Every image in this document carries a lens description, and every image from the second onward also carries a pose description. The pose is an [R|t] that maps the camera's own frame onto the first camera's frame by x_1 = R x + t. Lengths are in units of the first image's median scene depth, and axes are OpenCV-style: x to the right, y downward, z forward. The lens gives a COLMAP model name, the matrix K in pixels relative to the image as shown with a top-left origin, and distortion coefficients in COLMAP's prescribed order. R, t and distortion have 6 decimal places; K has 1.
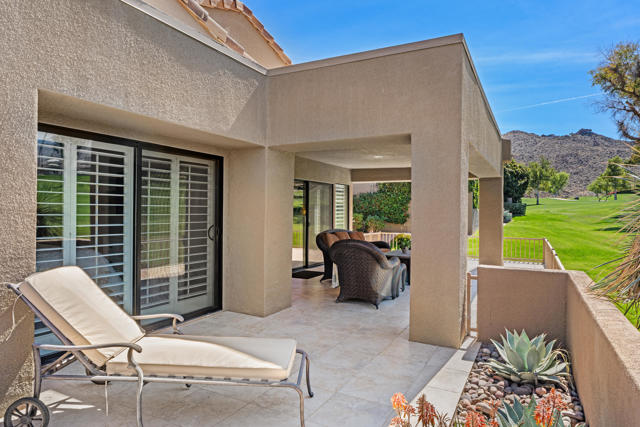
lens RADIAL K [[399.9, 0, 319.6], [0, 399.9, 206.1], [0, 0, 1]] dist [0.003967, 0.003576]
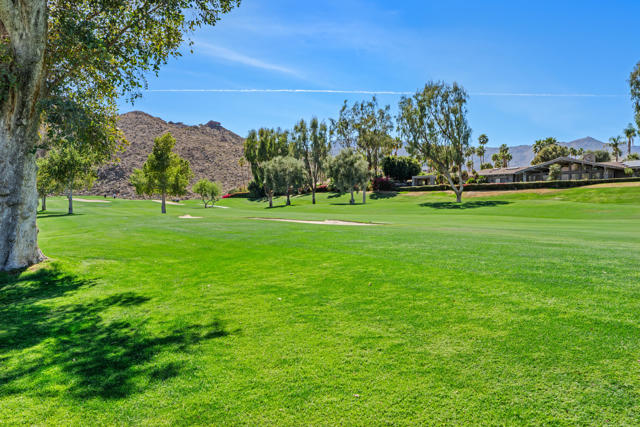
lens RADIAL K [[524.3, 0, 319.8], [0, 524.3, 219.4], [0, 0, 1]] dist [-0.010155, 0.068623]
pose [[0.712017, 0.002749, 0.702157, 0.693979], [-0.019288, 0.999692, 0.015645, -0.037840], [-0.701897, -0.024683, 0.711850, 0.612755]]
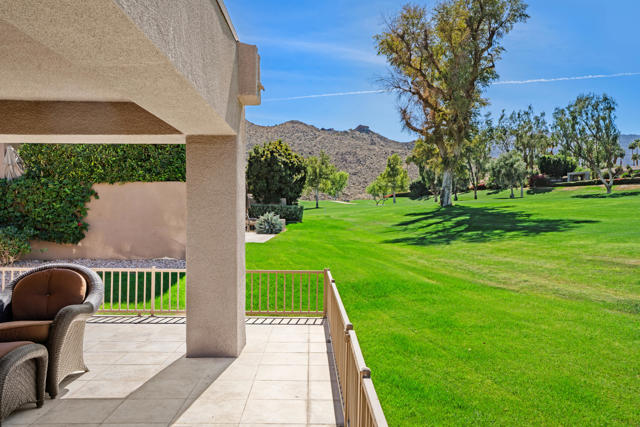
lens RADIAL K [[524.3, 0, 319.8], [0, 524.3, 219.4], [0, 0, 1]] dist [-0.010155, 0.068623]
pose [[0.875910, -0.006160, 0.482434, 0.069045], [-0.002414, 0.999850, 0.017149, 0.001437], [-0.482468, -0.016186, 0.875764, 0.124461]]
